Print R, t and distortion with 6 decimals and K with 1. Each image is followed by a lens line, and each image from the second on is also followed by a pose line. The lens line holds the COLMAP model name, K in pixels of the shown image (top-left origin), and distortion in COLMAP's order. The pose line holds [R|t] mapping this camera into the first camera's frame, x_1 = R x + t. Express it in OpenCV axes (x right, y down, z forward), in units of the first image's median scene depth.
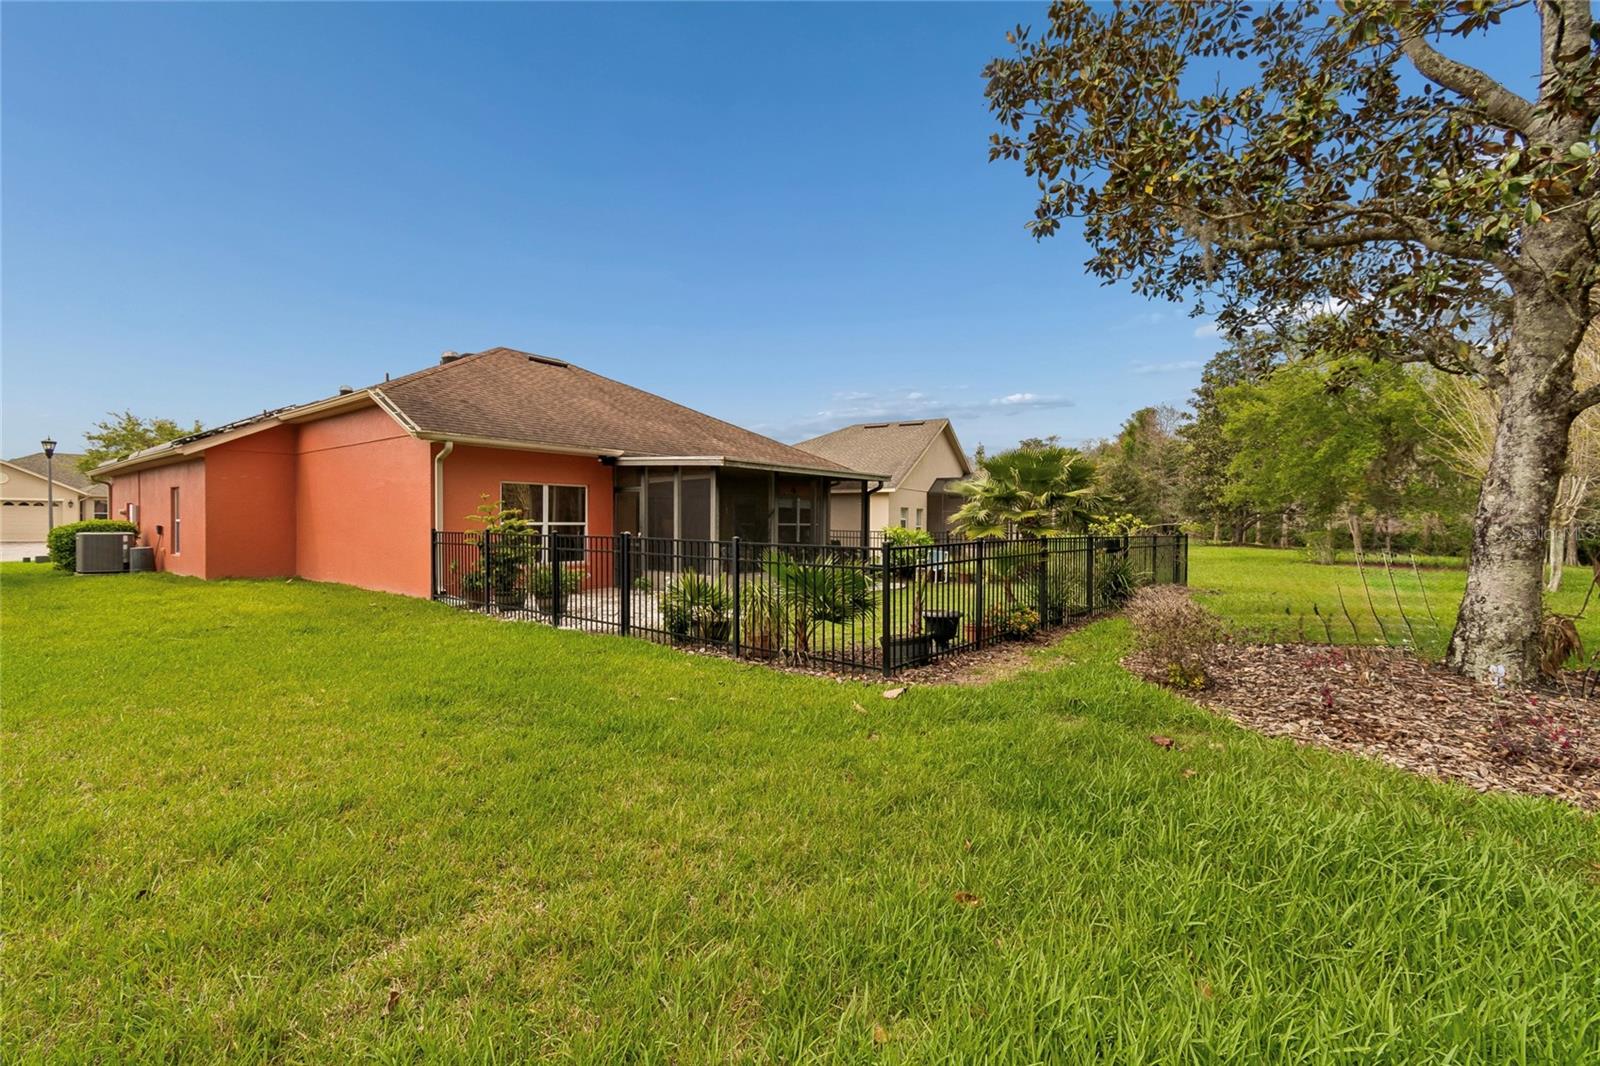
lens RADIAL K [[715.1, 0, 799.7], [0, 715.1, 531.0], [0, 0, 1]] dist [0.008177, 0.000142]
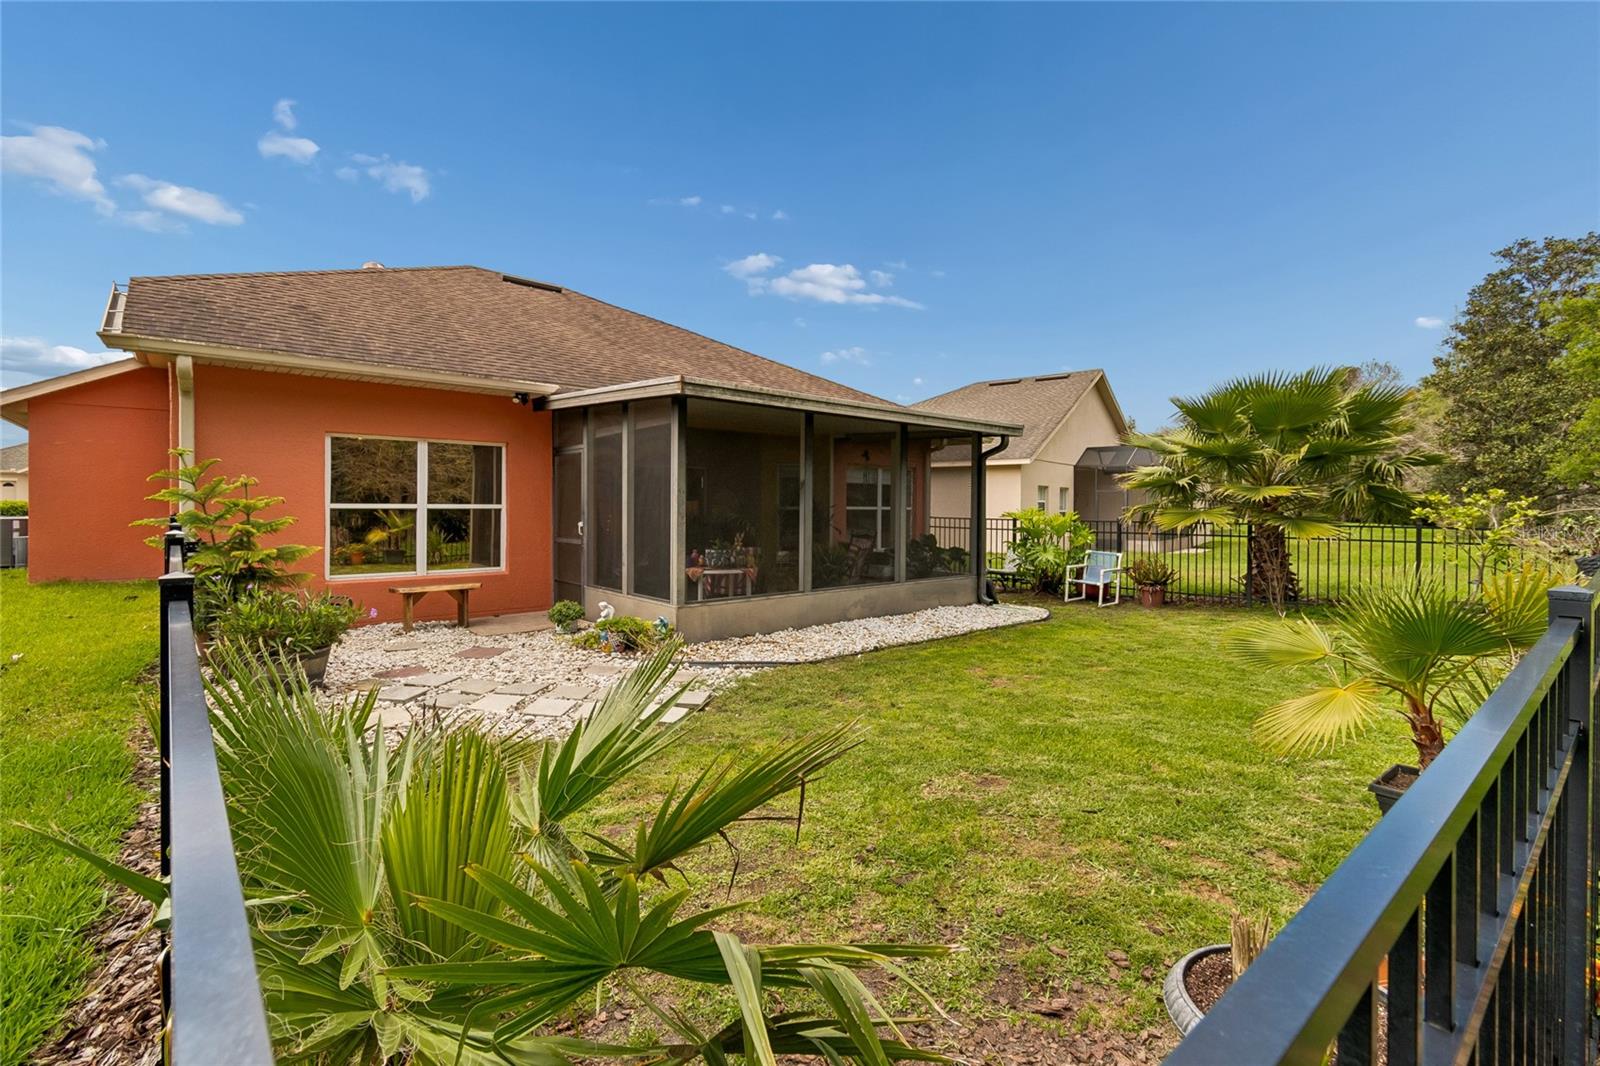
lens RADIAL K [[715.1, 0, 796.2], [0, 715.1, 501.4], [0, 0, 1]] dist [0.008177, 0.000142]
pose [[0.983402, -0.000105, -0.181438, 0.046531], [-0.003126, 0.999842, -0.017524, -0.003952], [0.181411, 0.017800, 0.983246, 0.356939]]
